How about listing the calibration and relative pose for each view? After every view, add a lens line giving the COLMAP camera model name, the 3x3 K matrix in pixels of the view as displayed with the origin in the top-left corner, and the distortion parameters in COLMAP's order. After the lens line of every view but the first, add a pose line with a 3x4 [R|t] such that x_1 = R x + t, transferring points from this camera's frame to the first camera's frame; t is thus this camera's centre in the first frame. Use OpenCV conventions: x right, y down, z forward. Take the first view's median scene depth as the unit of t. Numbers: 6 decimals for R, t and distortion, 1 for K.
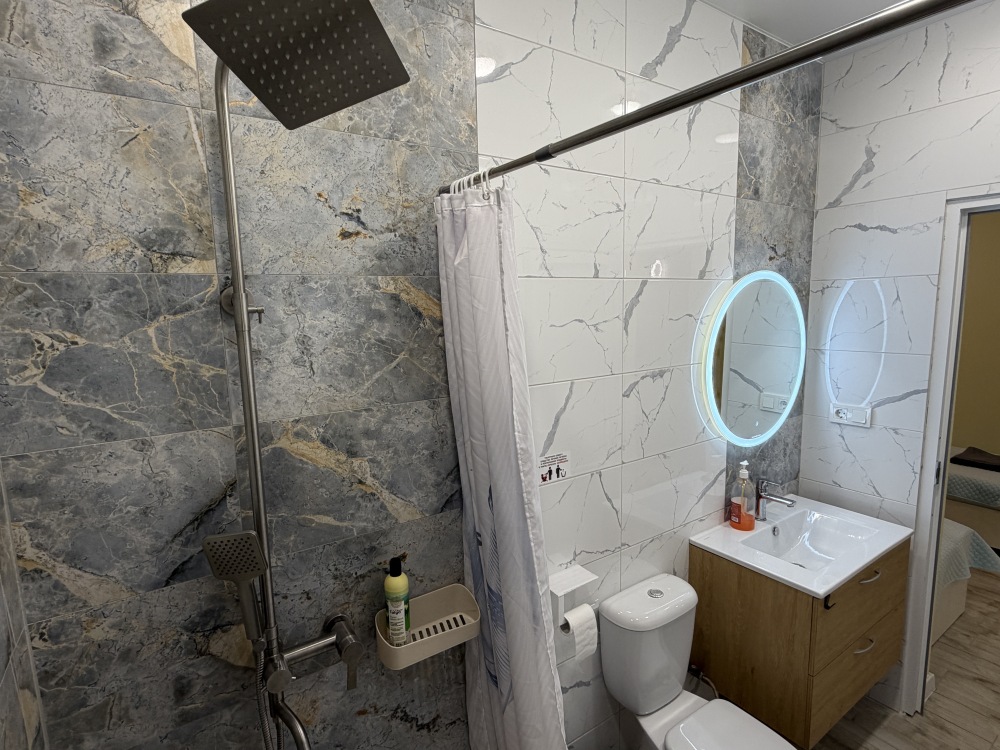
lens RADIAL K [[517.3, 0, 500.0], [0, 517.3, 375.0], [0, 0, 1]] dist [-0.000162, 0.000932]
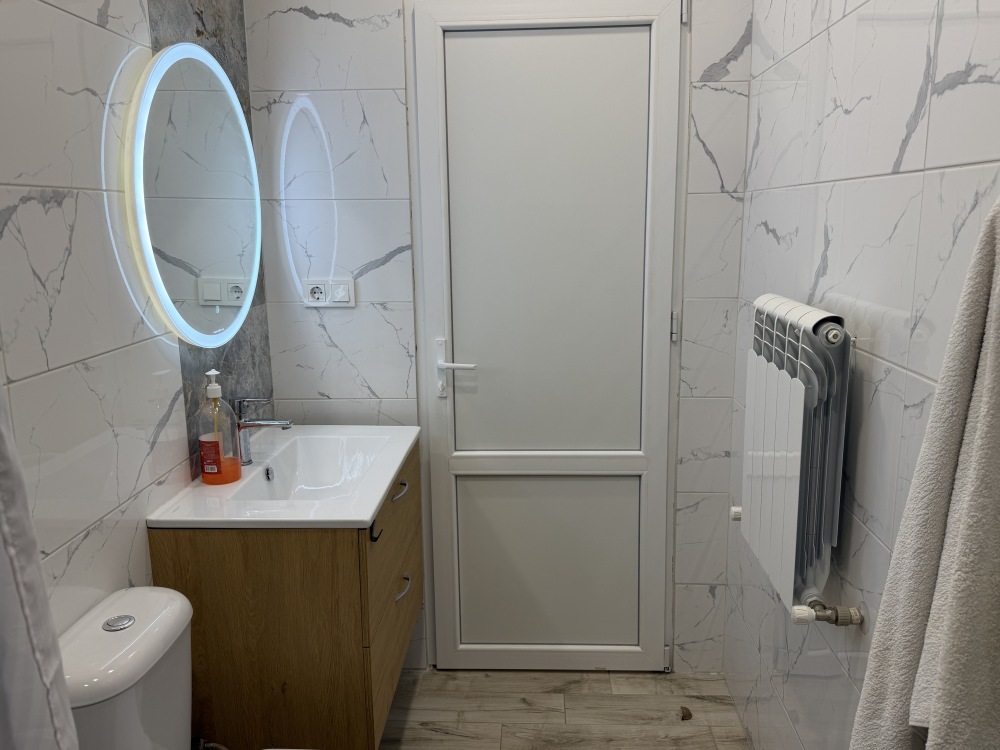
lens RADIAL K [[793.6, 0, 500.0], [0, 793.6, 375.0], [0, 0, 1]] dist [0.118566, -0.235735]
pose [[0.601901, -0.139853, 0.786229, -0.054989], [0.109131, 0.989714, 0.092502, 0.121888], [-0.791079, 0.030125, 0.610972, 0.170427]]
